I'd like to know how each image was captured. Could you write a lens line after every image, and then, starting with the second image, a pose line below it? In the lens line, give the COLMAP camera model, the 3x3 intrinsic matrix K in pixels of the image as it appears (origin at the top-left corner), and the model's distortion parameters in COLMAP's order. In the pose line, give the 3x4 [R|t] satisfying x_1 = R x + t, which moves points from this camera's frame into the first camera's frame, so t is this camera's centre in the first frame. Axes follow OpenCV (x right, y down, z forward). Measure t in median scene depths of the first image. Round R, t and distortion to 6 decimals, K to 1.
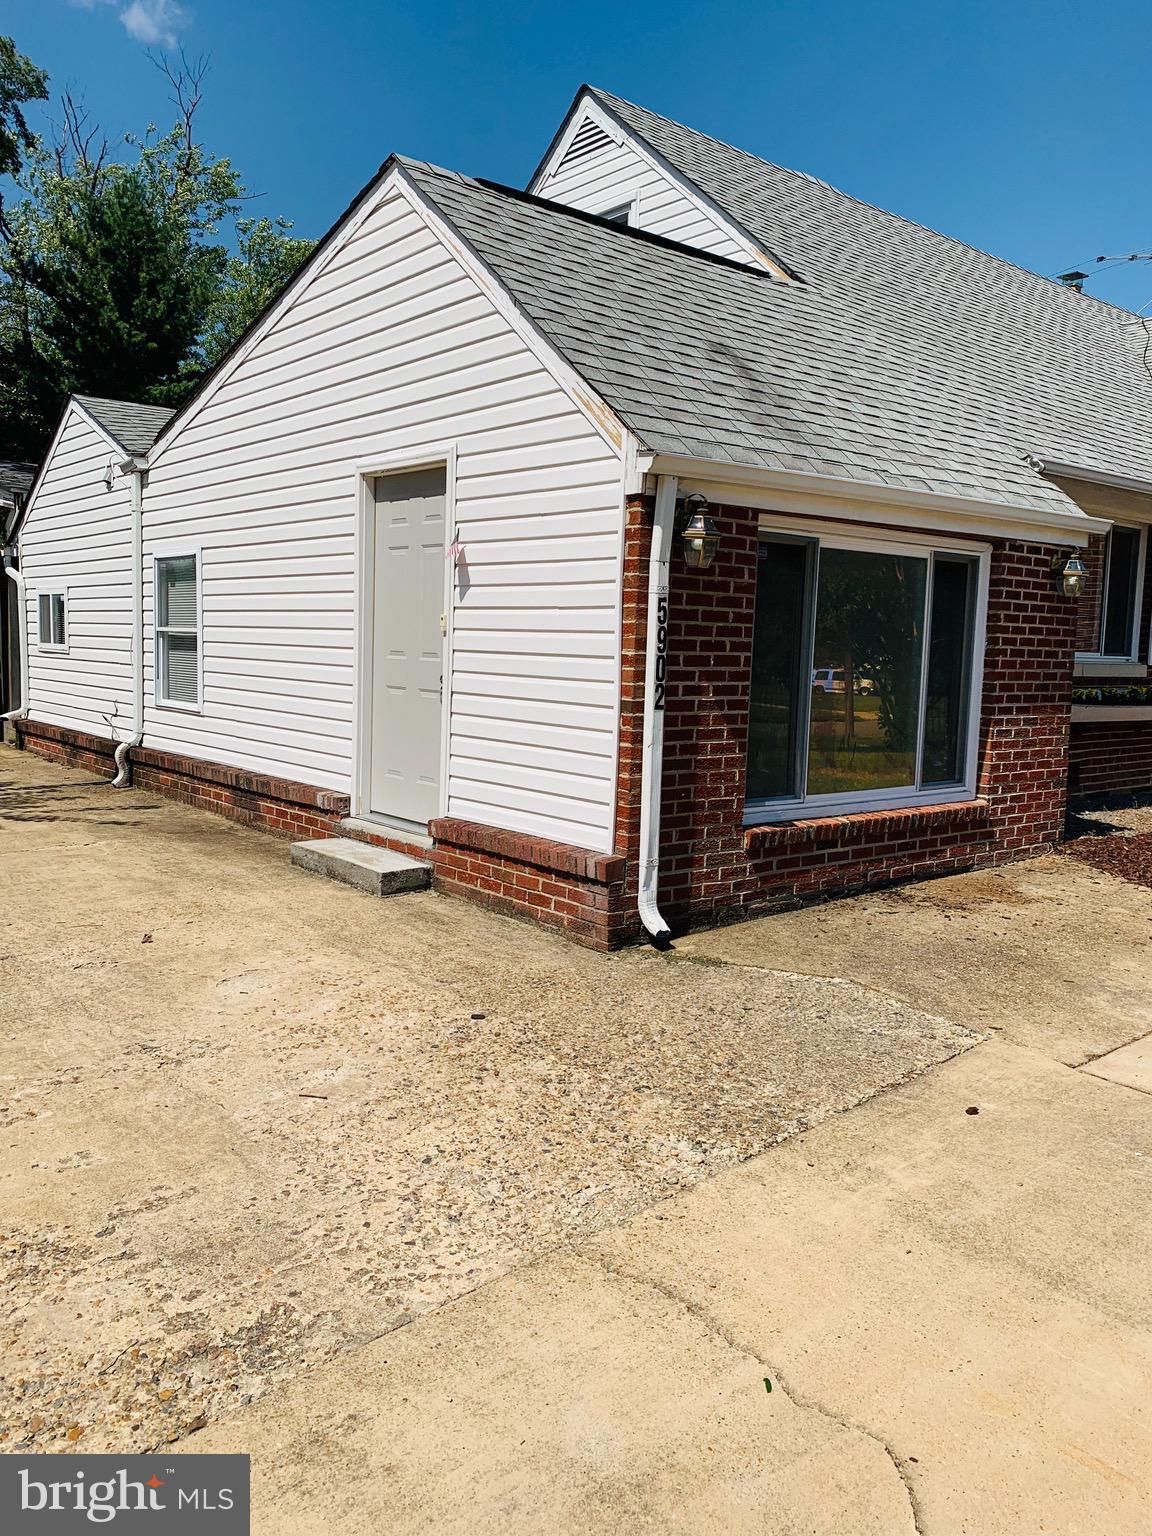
lens RADIAL K [[1194.5, 0, 576.0], [0, 1194.5, 768.0], [0, 0, 1]] dist [0.046303, -0.050726]
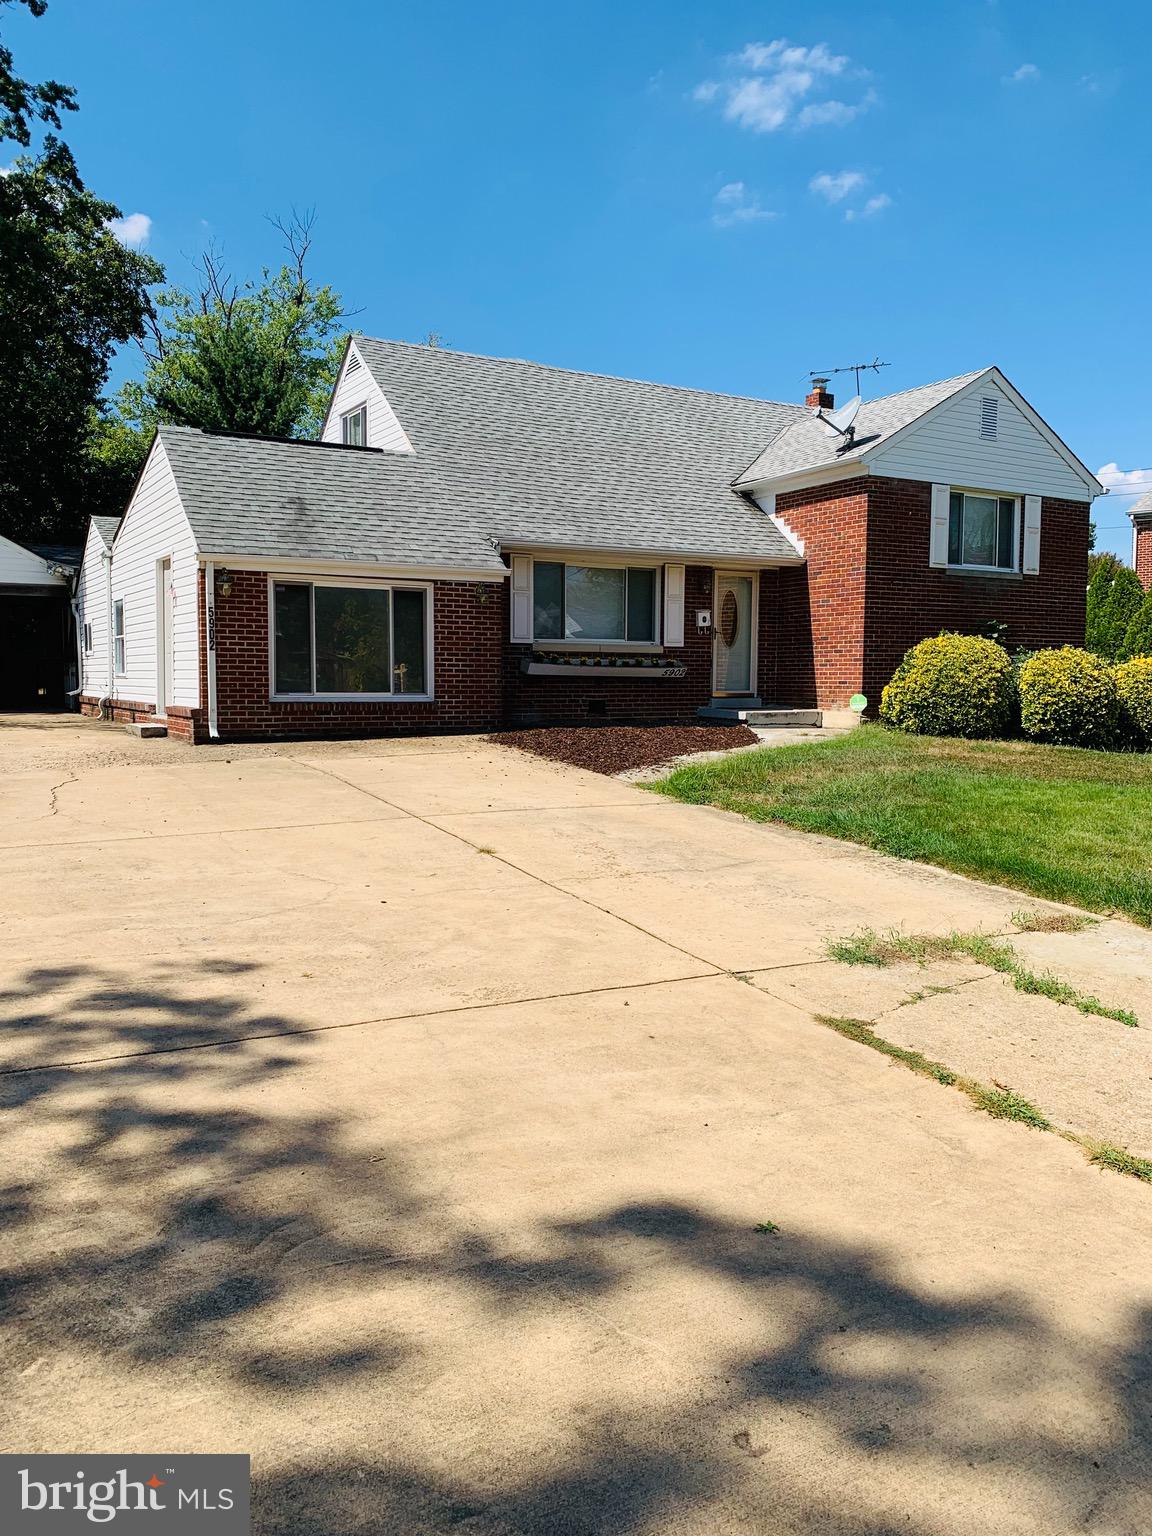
lens RADIAL K [[1194.5, 0, 576.0], [0, 1194.5, 768.0], [0, 0, 1]] dist [0.046303, -0.050726]
pose [[0.986969, -0.008542, -0.160681, 1.072609], [0.003185, 0.999431, -0.033566, 0.251070], [0.160876, 0.032617, 0.986436, -1.217366]]
